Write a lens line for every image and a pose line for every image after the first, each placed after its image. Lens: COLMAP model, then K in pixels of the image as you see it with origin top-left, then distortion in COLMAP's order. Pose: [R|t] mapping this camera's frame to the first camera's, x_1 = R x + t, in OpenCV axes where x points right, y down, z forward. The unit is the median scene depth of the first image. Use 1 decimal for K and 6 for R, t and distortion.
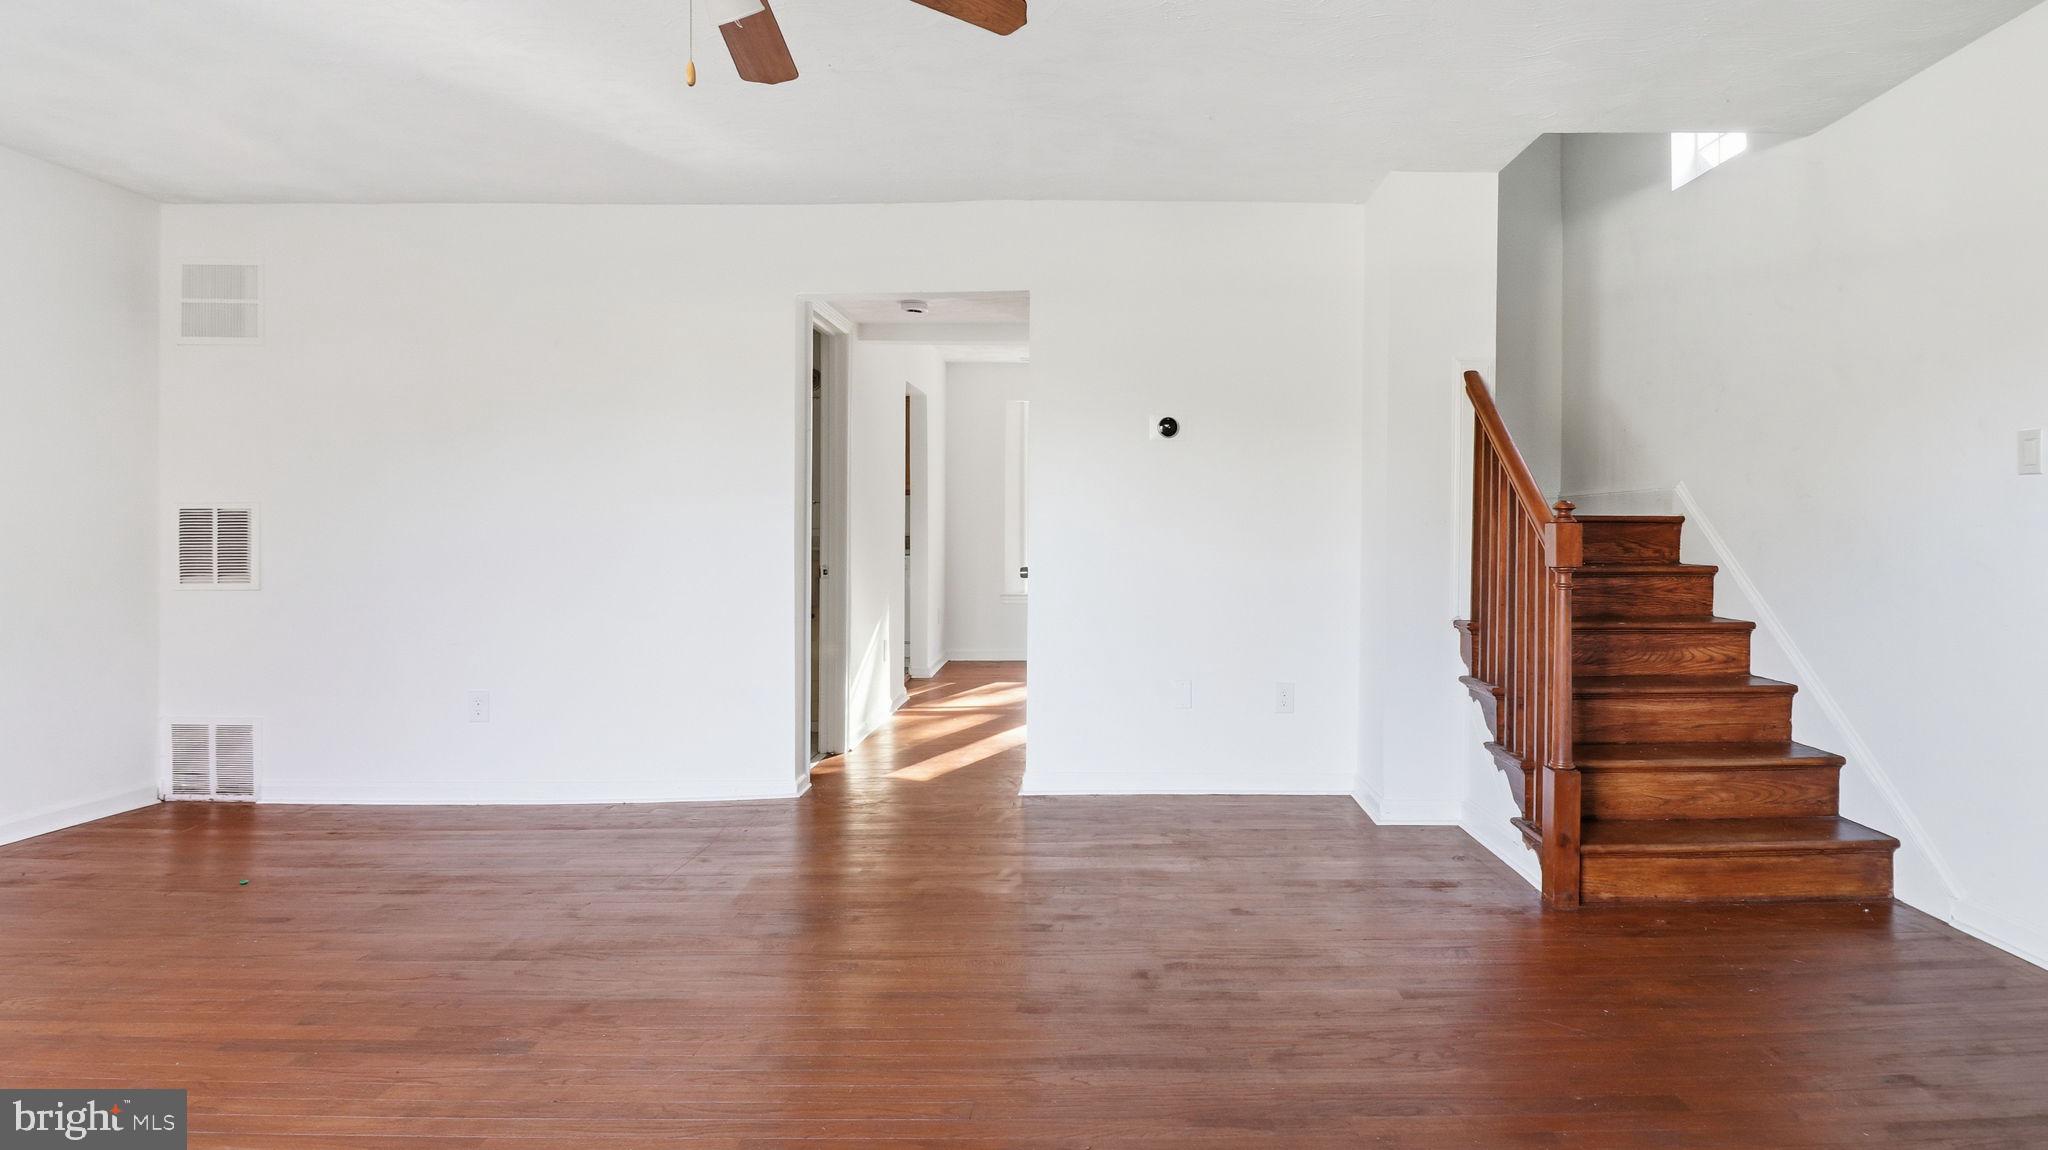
lens RADIAL K [[963.9, 0, 1027.4], [0, 963.9, 558.8], [0, 0, 1]] dist [0.001880, -0.013585]
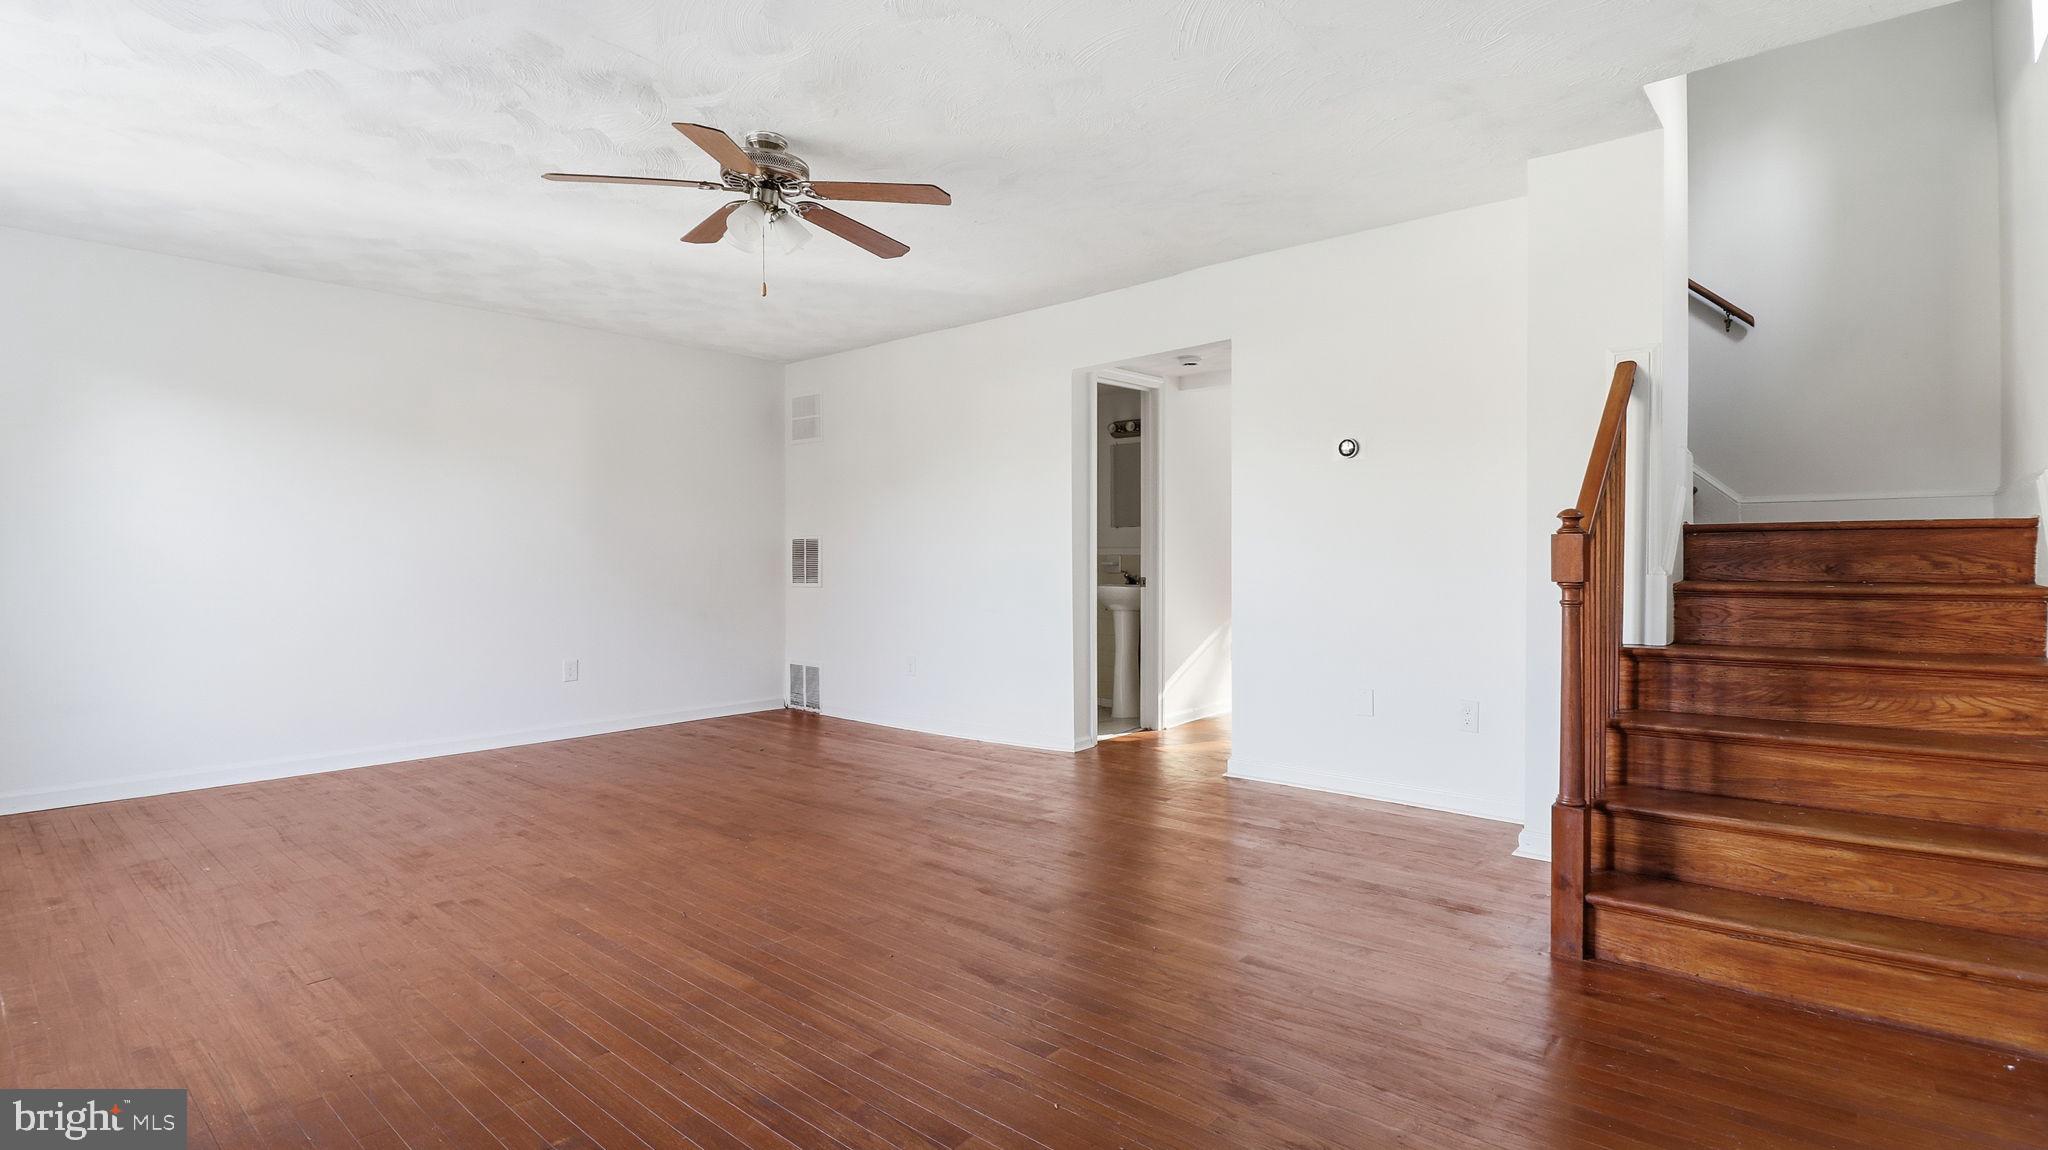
lens RADIAL K [[888.6, 0, 1024.0], [0, 888.6, 575.0], [0, 0, 1]] dist [-0.001261, -0.010585]
pose [[0.775218, 0.008712, -0.631634, 0.561920], [-0.006510, 0.999962, 0.005803, -0.000644], [0.631660, -0.000387, 0.775245, 0.021361]]
